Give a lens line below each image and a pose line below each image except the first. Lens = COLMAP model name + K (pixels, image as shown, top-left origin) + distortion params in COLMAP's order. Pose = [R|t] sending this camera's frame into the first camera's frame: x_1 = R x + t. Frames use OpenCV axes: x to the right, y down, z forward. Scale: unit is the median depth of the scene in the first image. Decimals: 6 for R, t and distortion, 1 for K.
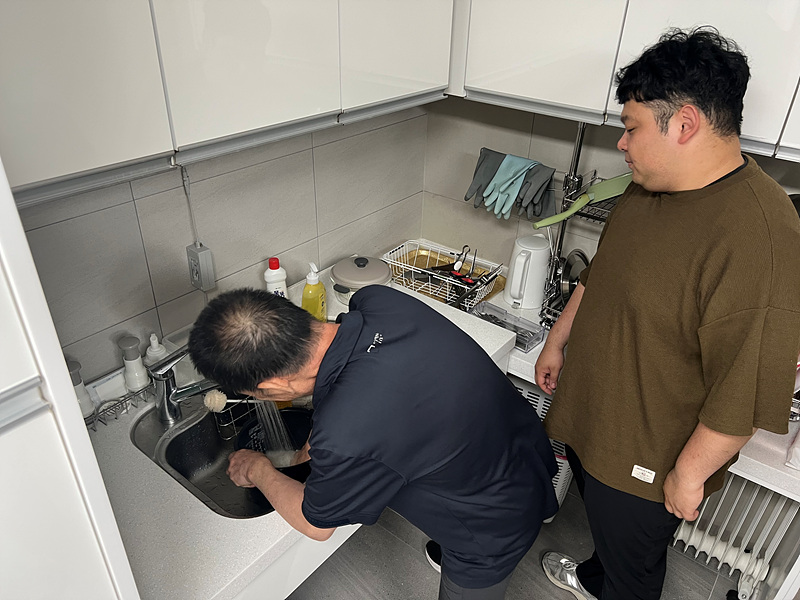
lens RADIAL K [[605.3, 0, 413.5], [0, 605.3, 301.5], [0, 0, 1]] dist [0.036309, -0.015771]
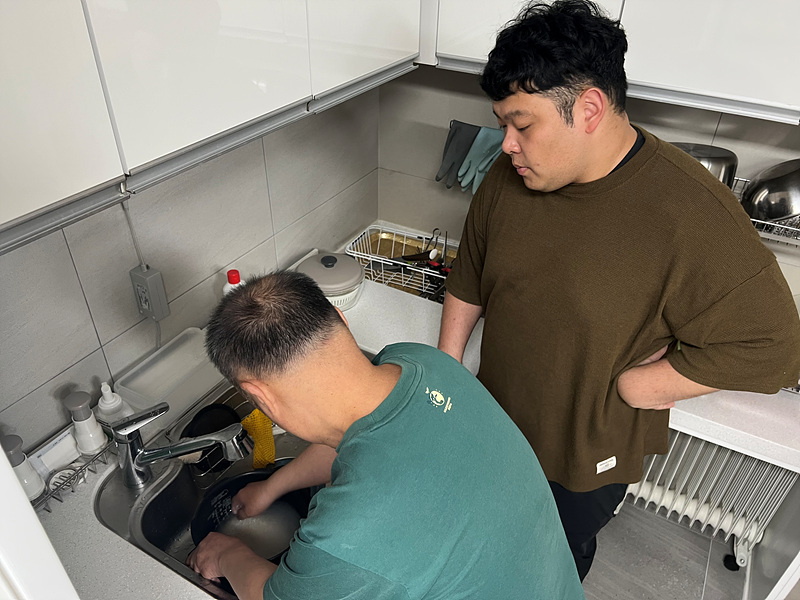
lens RADIAL K [[605.3, 0, 399.6], [0, 605.3, 301.8], [0, 0, 1]] dist [0.036309, -0.015771]
pose [[0.989155, -0.093185, 0.113532, -0.097918], [0.083357, 0.992587, 0.088450, -0.082513], [-0.120932, -0.078027, 0.989589, 0.119448]]
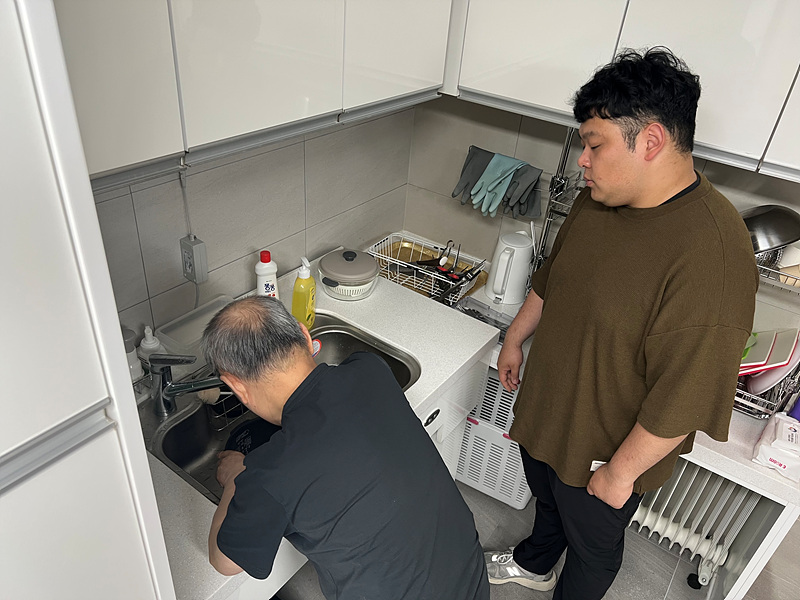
lens RADIAL K [[605.3, 0, 402.2], [0, 605.3, 302.1], [0, 0, 1]] dist [0.036309, -0.015771]
pose [[0.998568, 0.022287, 0.048630, -0.049694], [-0.024024, 0.999084, 0.035420, -0.027749], [-0.047796, -0.036538, 0.998189, -0.019073]]
